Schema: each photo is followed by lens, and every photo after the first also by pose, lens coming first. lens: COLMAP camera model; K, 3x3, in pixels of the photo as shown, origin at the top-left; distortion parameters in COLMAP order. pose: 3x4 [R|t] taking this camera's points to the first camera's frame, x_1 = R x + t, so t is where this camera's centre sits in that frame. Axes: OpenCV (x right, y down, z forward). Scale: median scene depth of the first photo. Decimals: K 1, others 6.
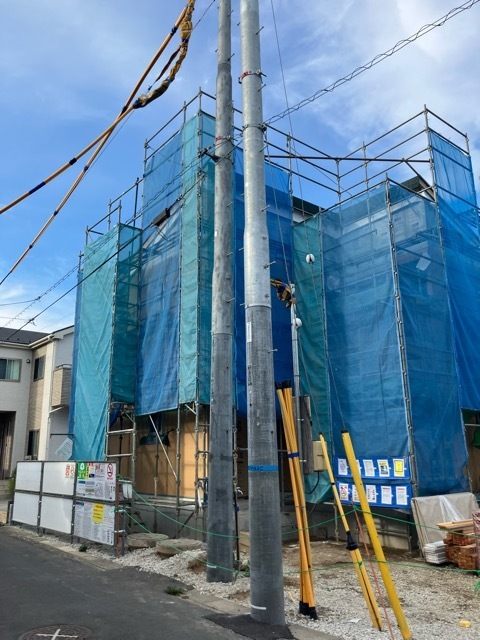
lens RADIAL K [[521.4, 0, 240.0], [0, 521.4, 320.0], [0, 0, 1]] dist [-0.003095, -0.006421]
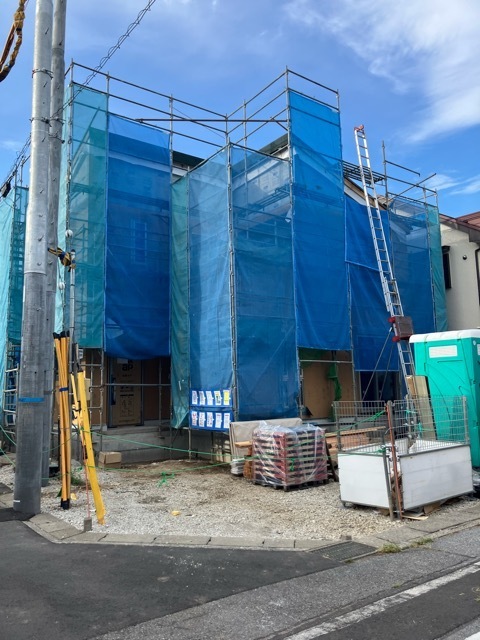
lens RADIAL K [[519.0, 0, 239.2], [0, 519.0, 306.1], [0, 0, 1]] dist [0.018532, -0.006949]
pose [[0.998941, -0.018659, -0.042050, 0.376201], [0.022722, 0.994896, 0.098315, -0.038531], [0.040001, -0.099166, 0.994267, -0.148945]]
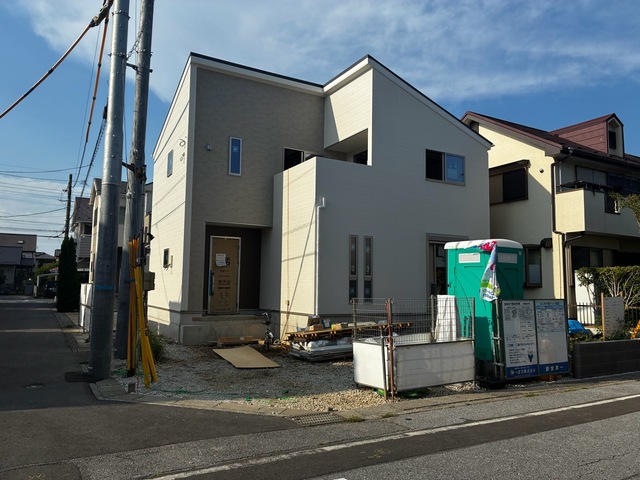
lens RADIAL K [[474.0, 0, 320.0], [0, 474.0, 240.0], [0, 0, 1]] dist [0.051588, -0.052770]
pose [[0.986740, 0.003817, -0.162265, 0.564796], [0.020987, 0.988331, 0.150869, -0.041727], [0.160948, -0.152274, 0.975145, -0.182006]]
